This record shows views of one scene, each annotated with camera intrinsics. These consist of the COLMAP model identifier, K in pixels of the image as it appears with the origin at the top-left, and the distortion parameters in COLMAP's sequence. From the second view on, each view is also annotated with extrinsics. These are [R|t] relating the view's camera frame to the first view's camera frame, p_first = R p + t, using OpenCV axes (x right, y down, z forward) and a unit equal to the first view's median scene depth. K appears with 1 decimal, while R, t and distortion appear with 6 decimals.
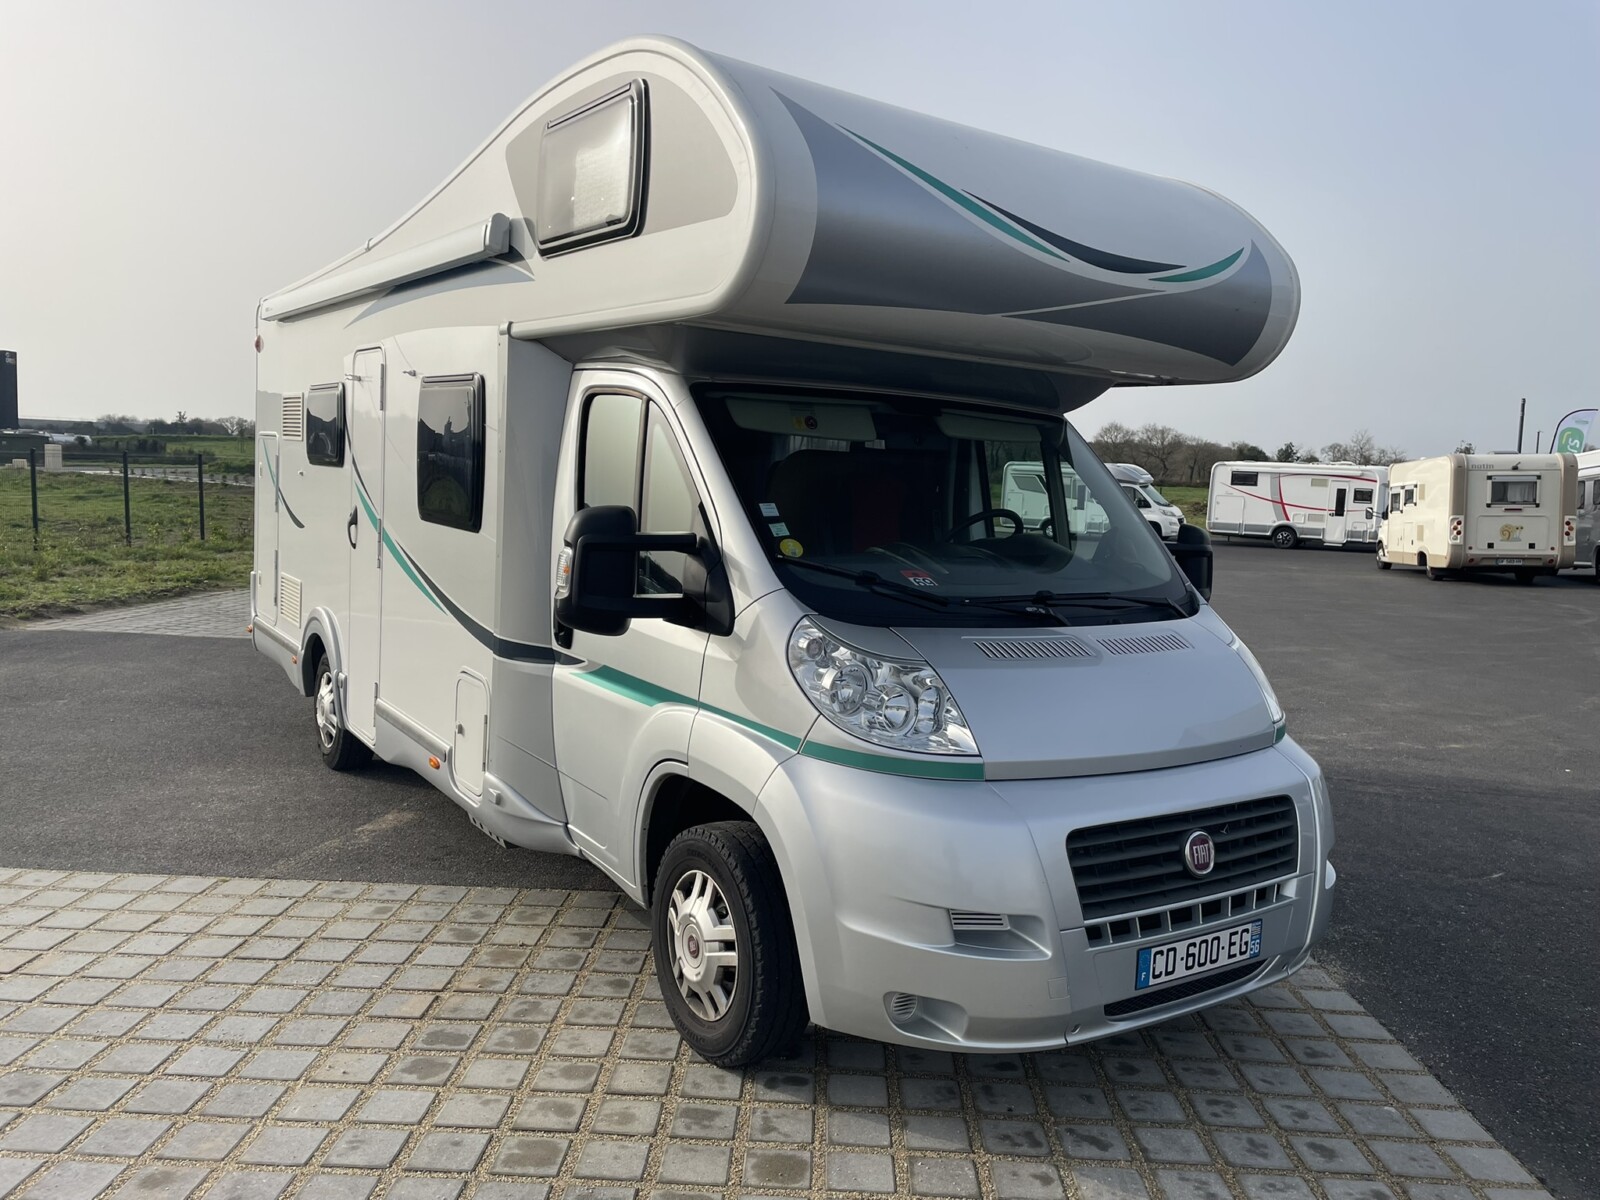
lens RADIAL K [[1219.3, 0, 800.0], [0, 1219.3, 600.0], [0, 0, 1]] dist [0.076982, -0.098272]
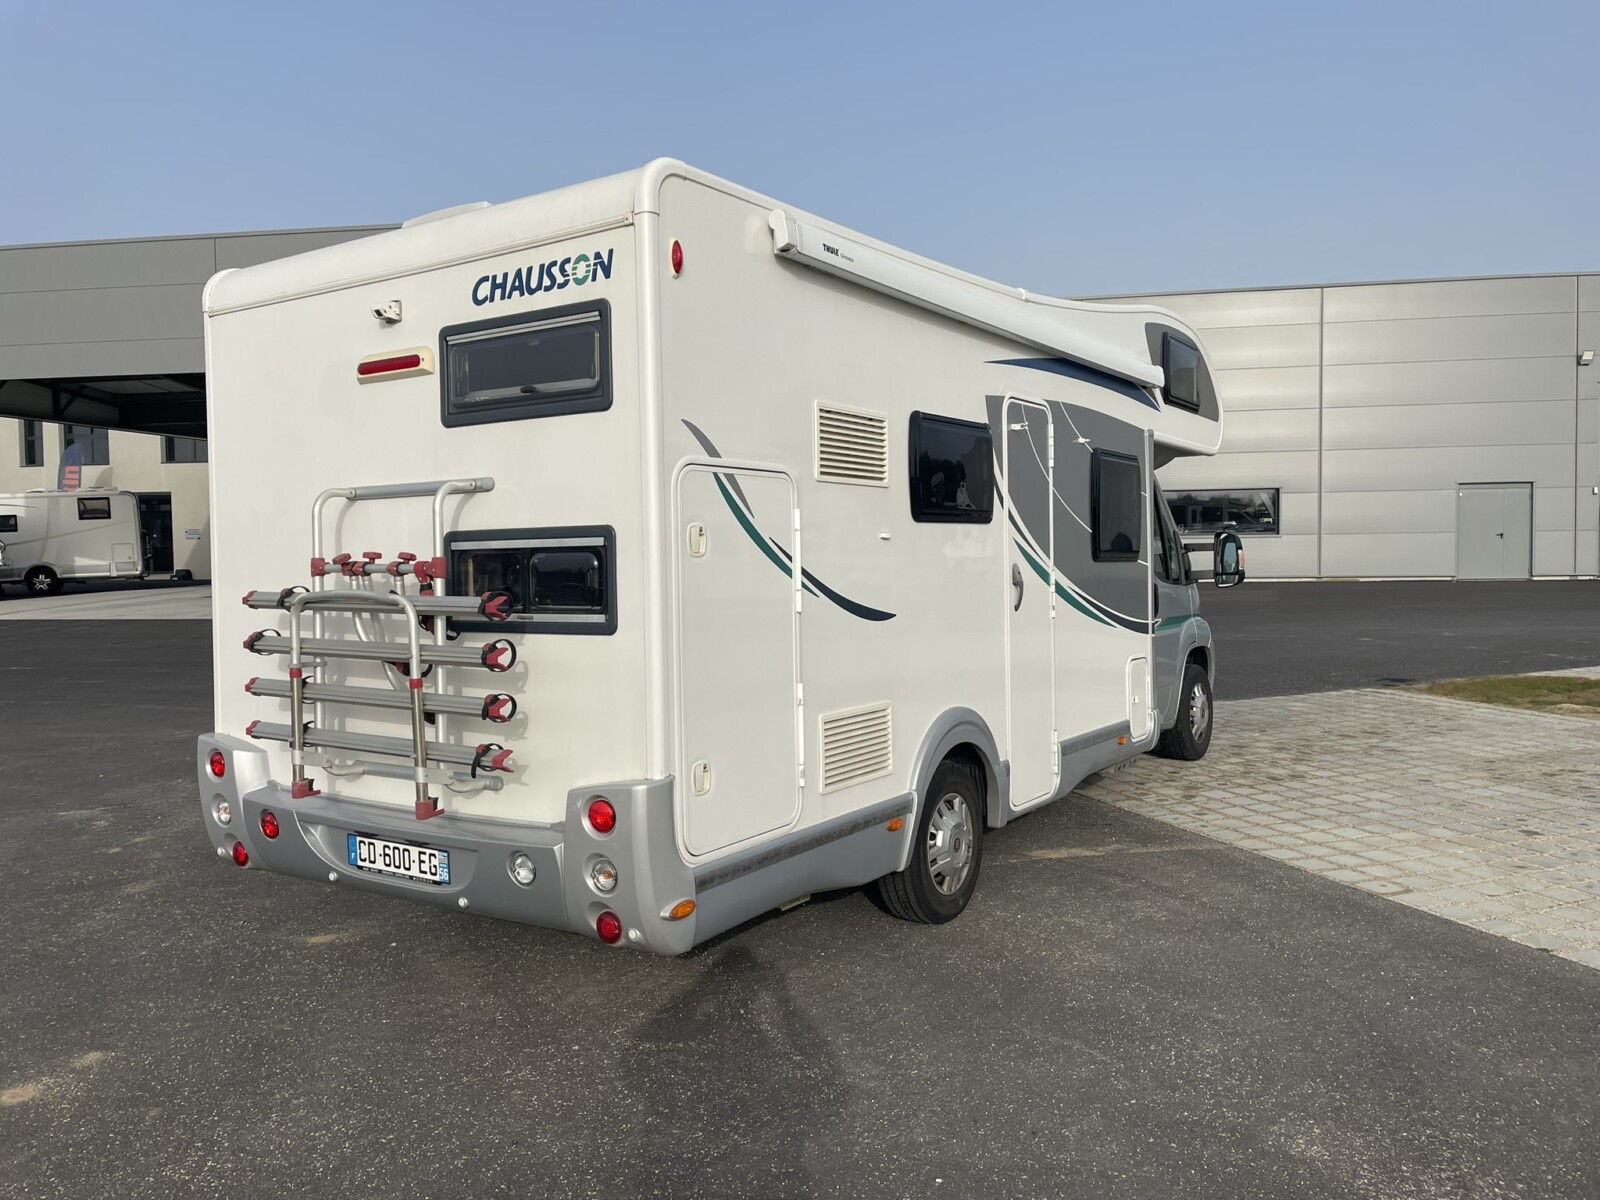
lens RADIAL K [[1194.5, 0, 800.0], [0, 1194.5, 600.0], [0, 0, 1]] dist [0.106349, -0.143410]
pose [[-0.374064, -0.077542, 0.924155, -1.674830], [0.095026, 0.988049, 0.121366, -0.257946], [-0.922522, 0.133217, -0.362225, 2.182165]]
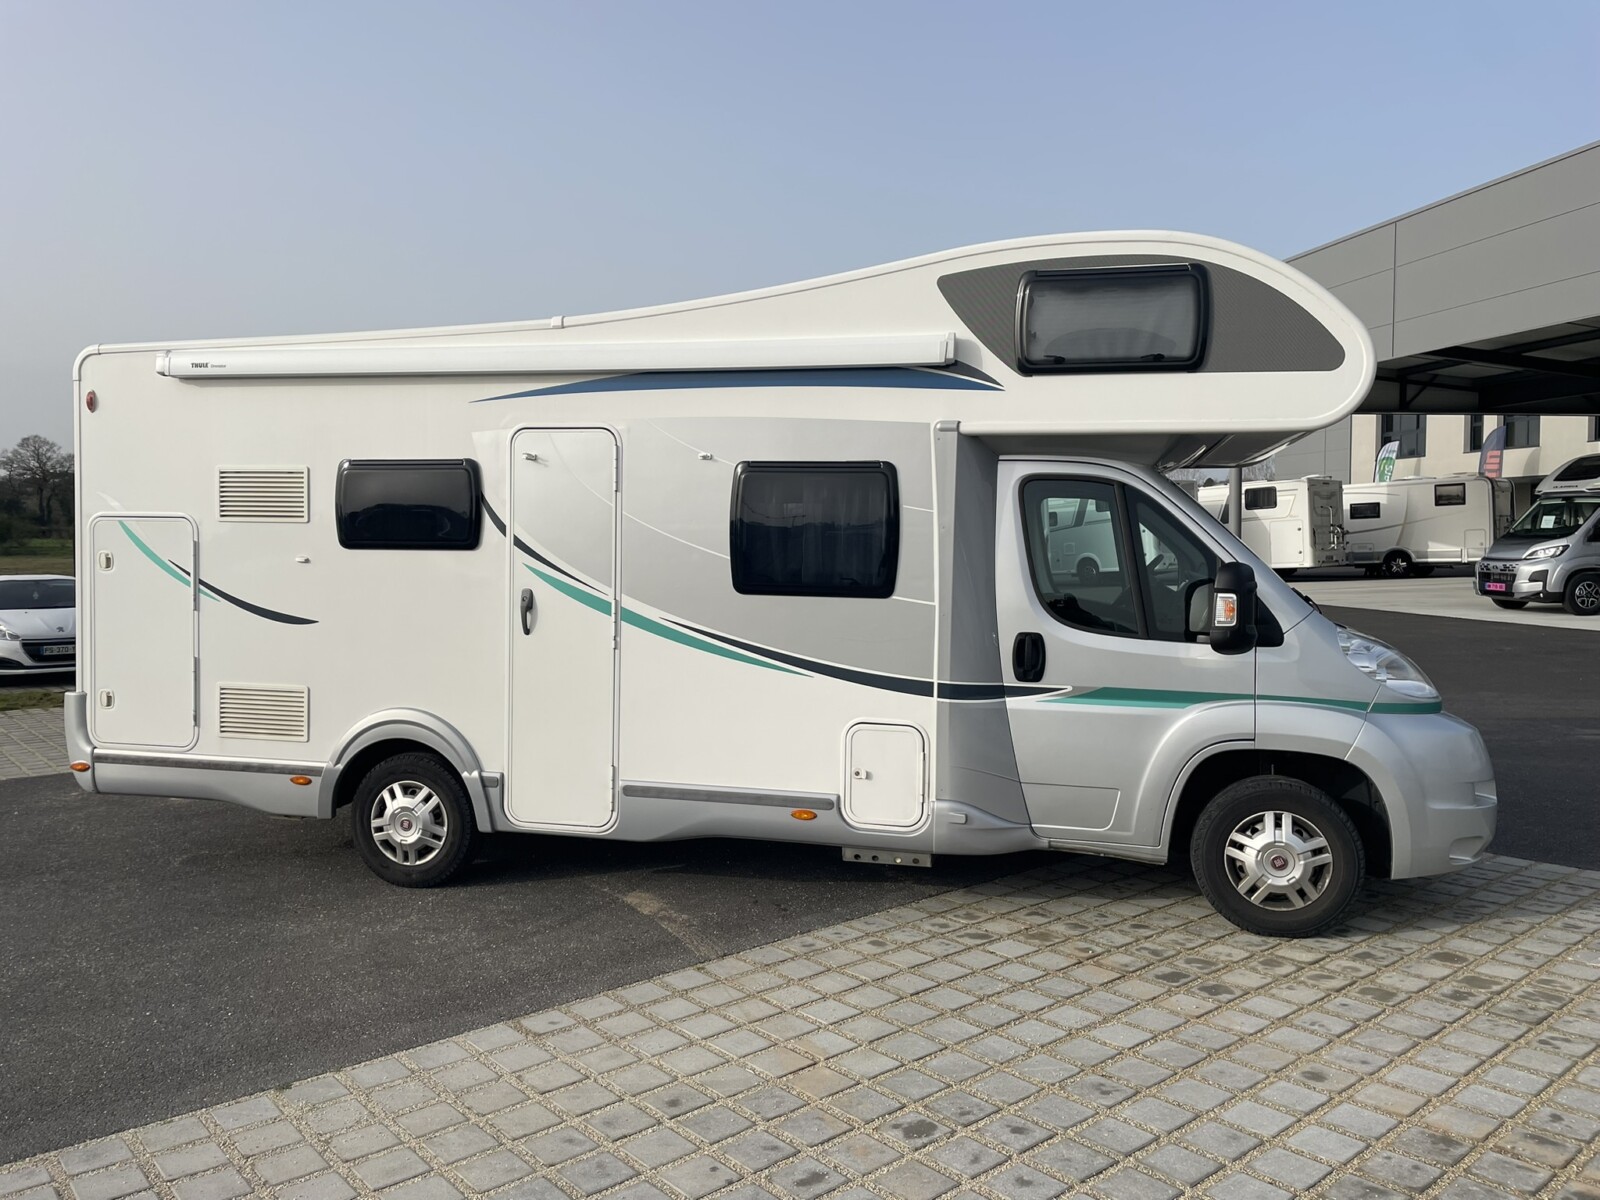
lens RADIAL K [[1219.3, 0, 800.0], [0, 1219.3, 600.0], [0, 0, 1]] dist [0.076982, -0.098272]
pose [[0.741679, -0.075766, 0.666462, -1.236141], [0.098981, 0.995085, 0.002973, -0.074267], [-0.663412, 0.063762, 0.745533, 0.227740]]
